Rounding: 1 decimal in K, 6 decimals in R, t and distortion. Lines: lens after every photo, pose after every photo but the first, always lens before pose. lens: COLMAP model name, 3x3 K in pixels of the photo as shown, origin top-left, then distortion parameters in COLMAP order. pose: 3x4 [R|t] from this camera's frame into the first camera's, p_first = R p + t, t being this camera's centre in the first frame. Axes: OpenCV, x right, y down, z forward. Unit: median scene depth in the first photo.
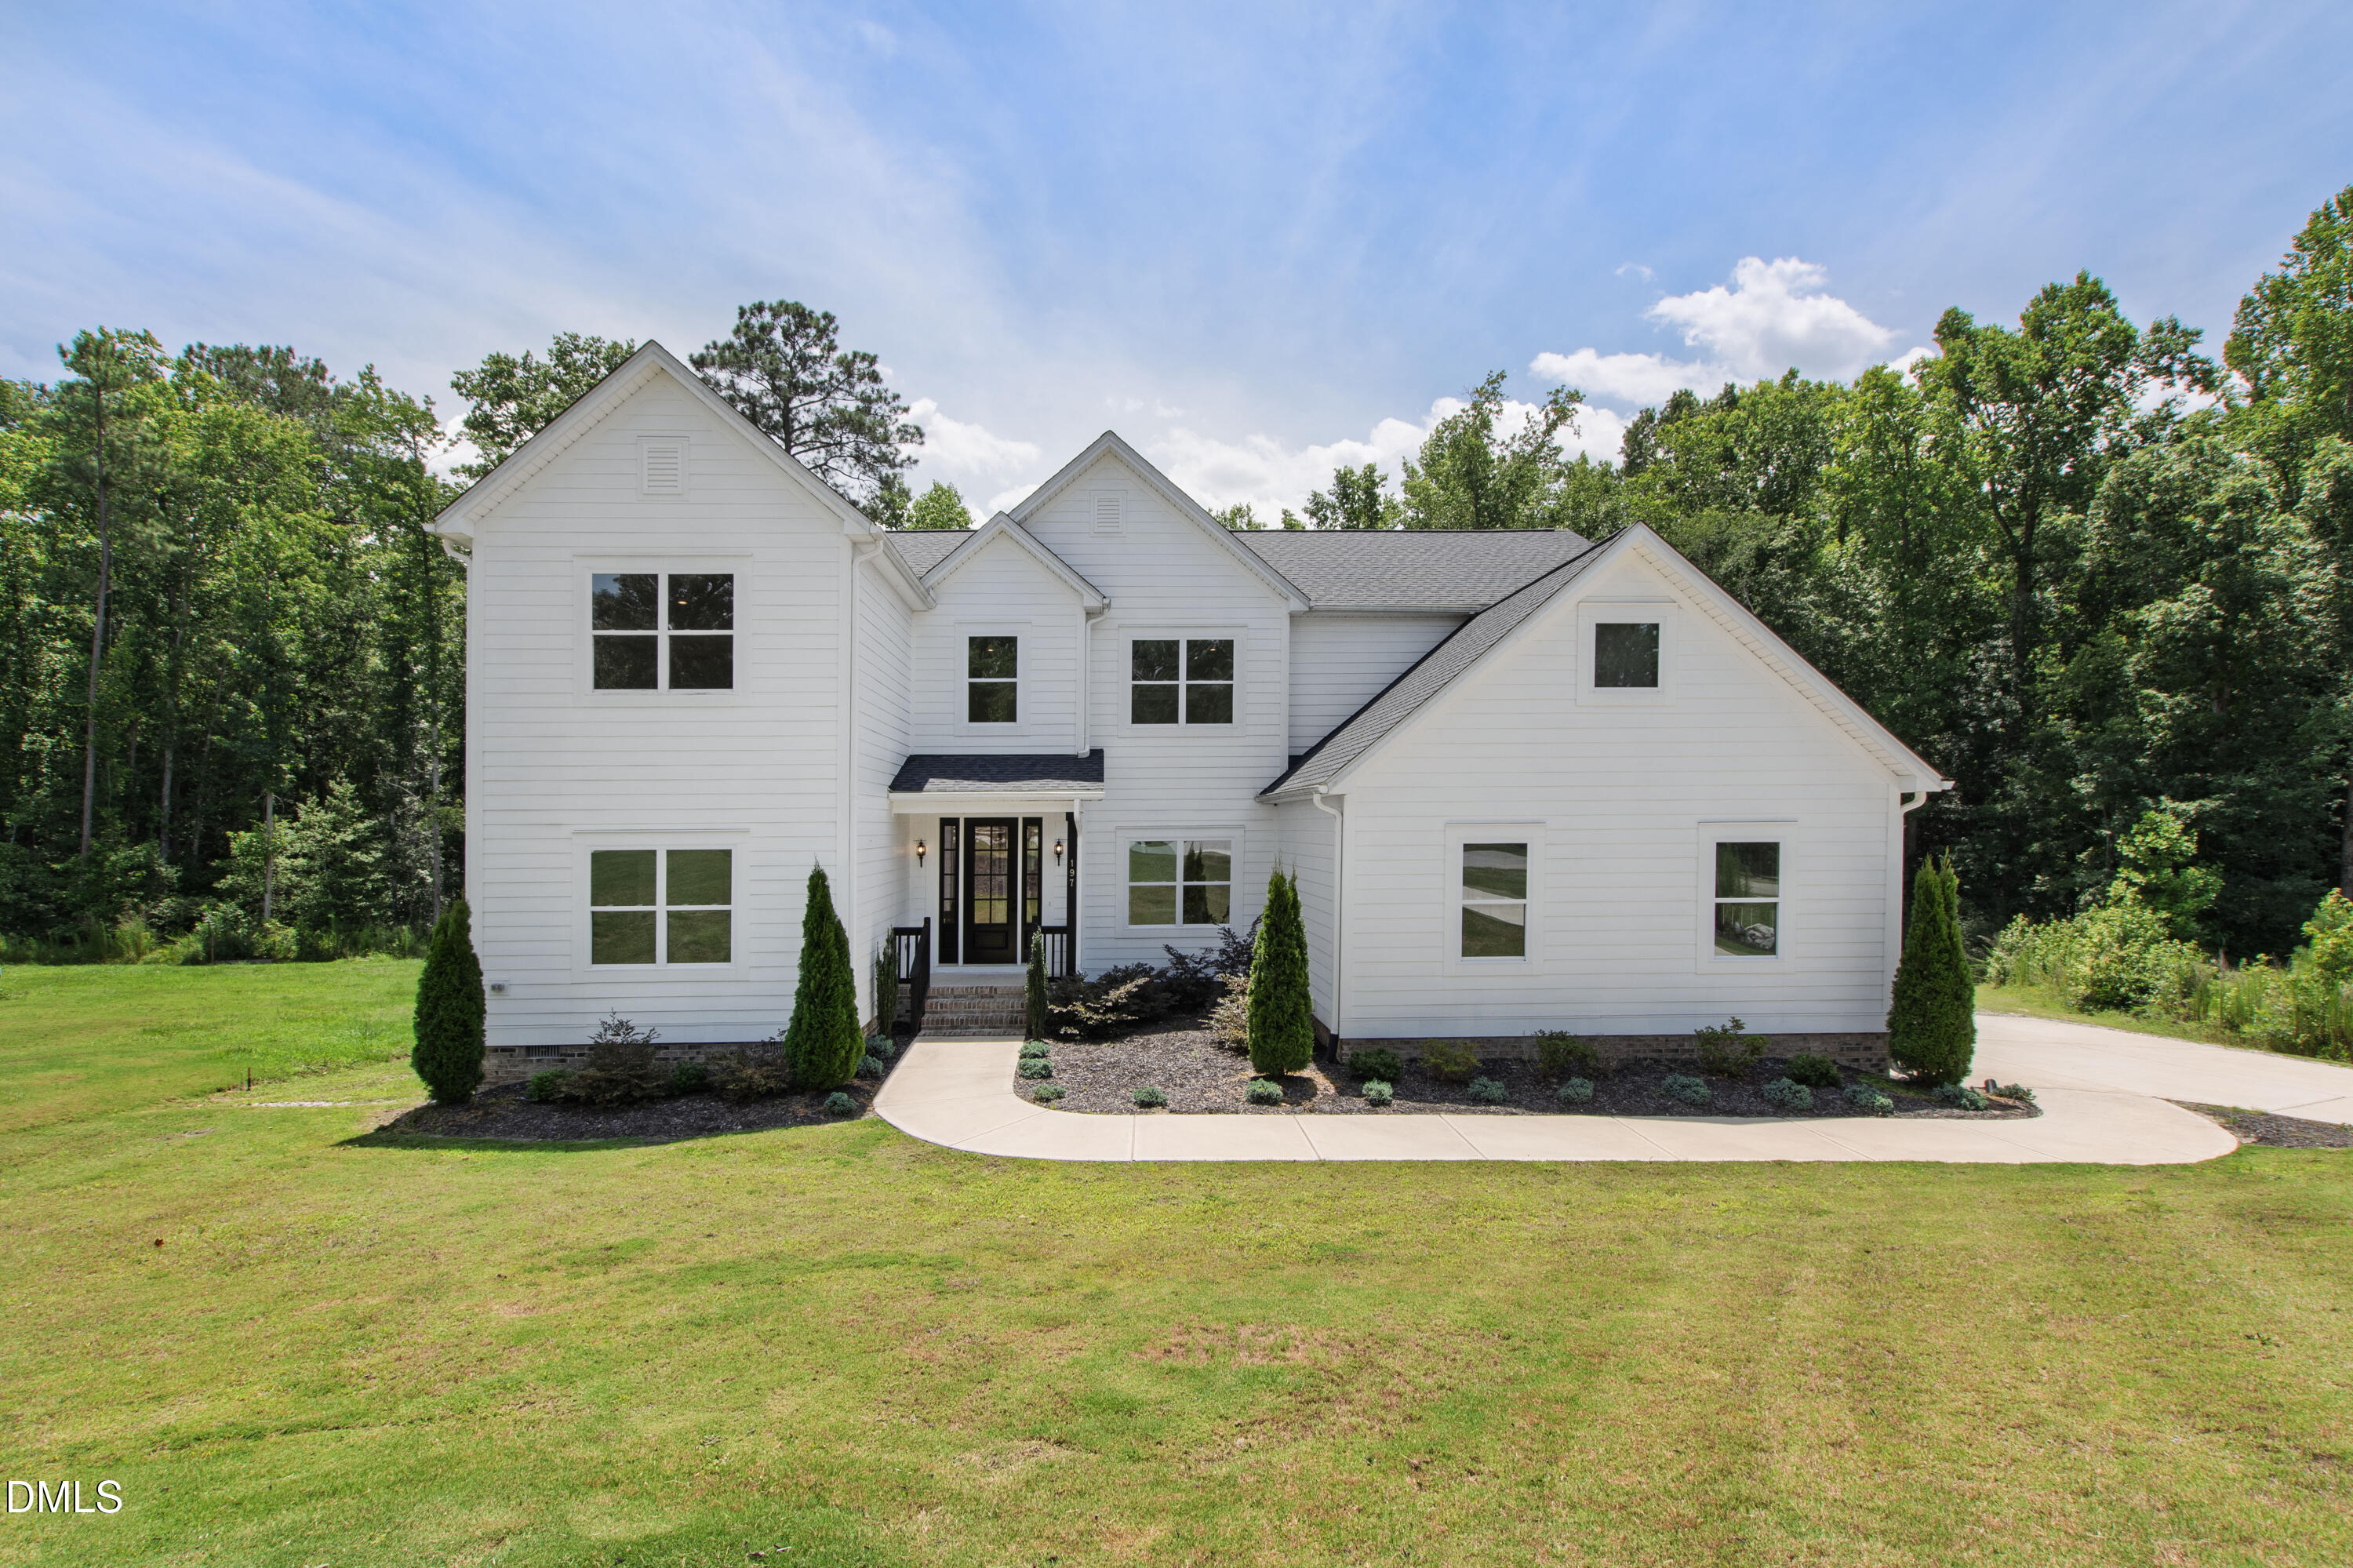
lens RADIAL K [[1056.8, 0, 1094.7], [0, 1056.8, 789.3], [0, 0, 1]] dist [0.002362, -0.001571]
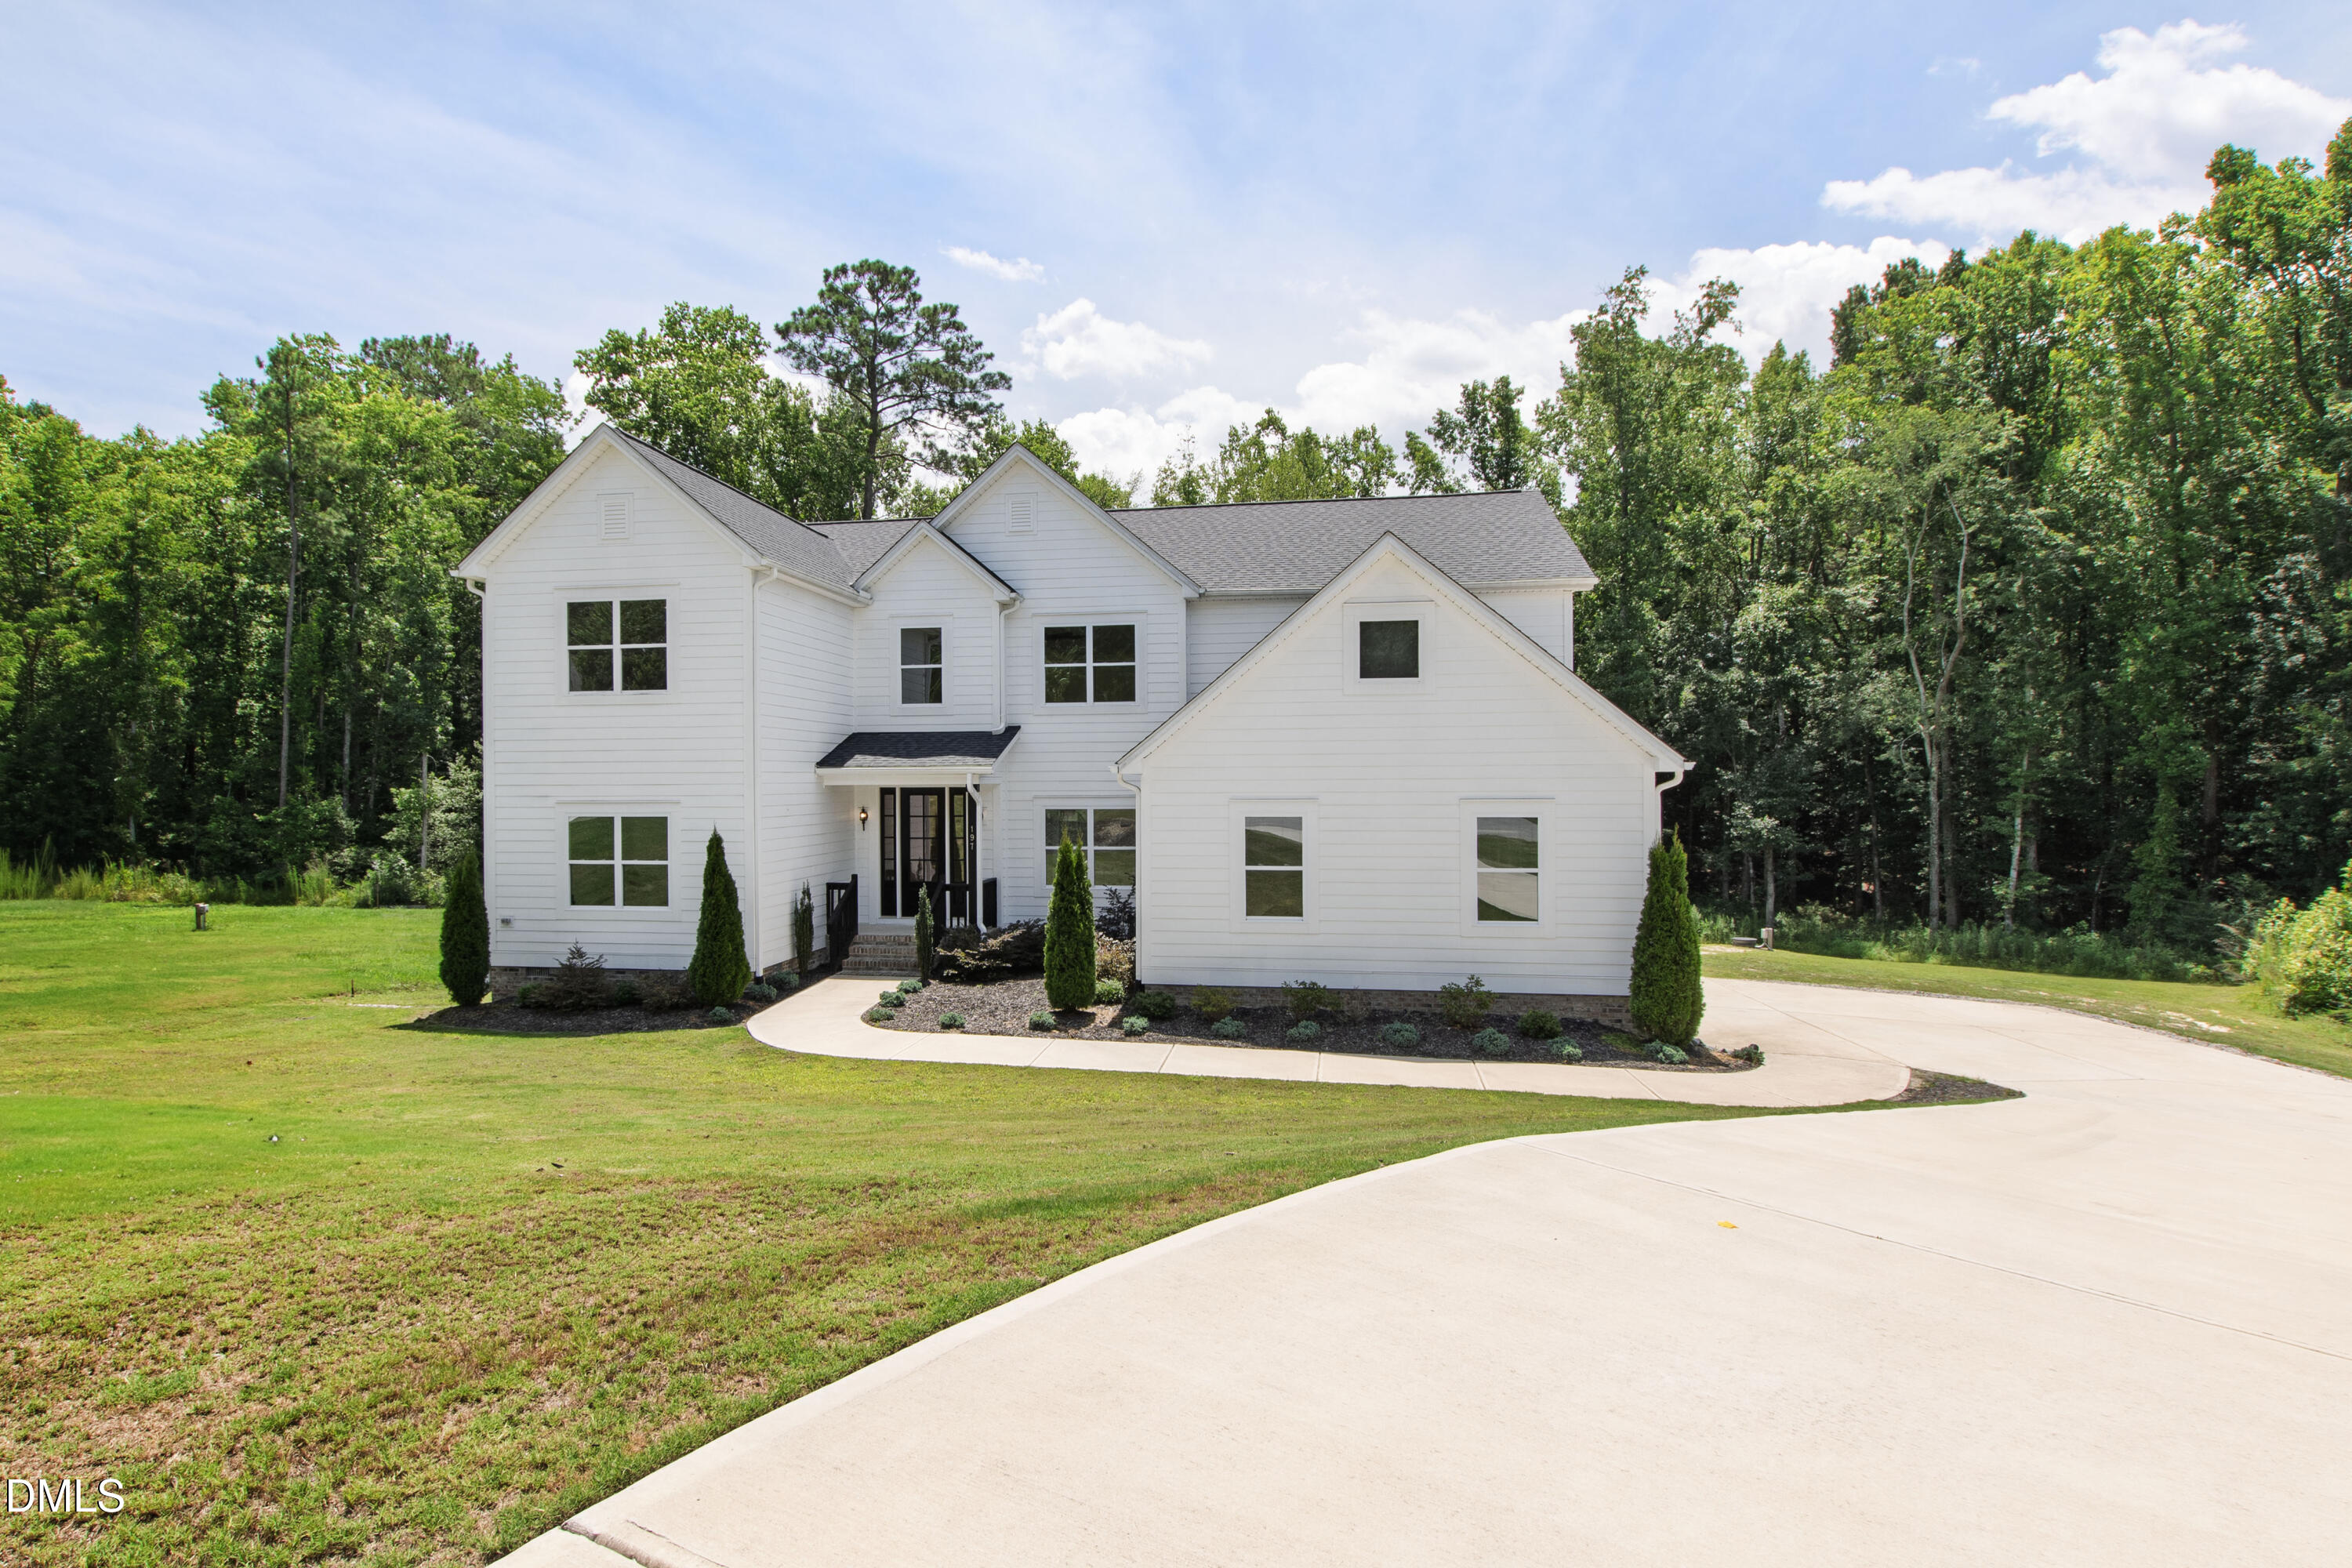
lens RADIAL K [[1211.5, 0, 1043.0], [0, 1211.5, 739.4], [0, 0, 1]] dist [0.002156, 0.000181]
pose [[0.977054, -0.006053, -0.212906, 0.296630], [0.006896, 0.999971, 0.003215, -0.027399], [0.212881, -0.004609, 0.977067, -0.234384]]
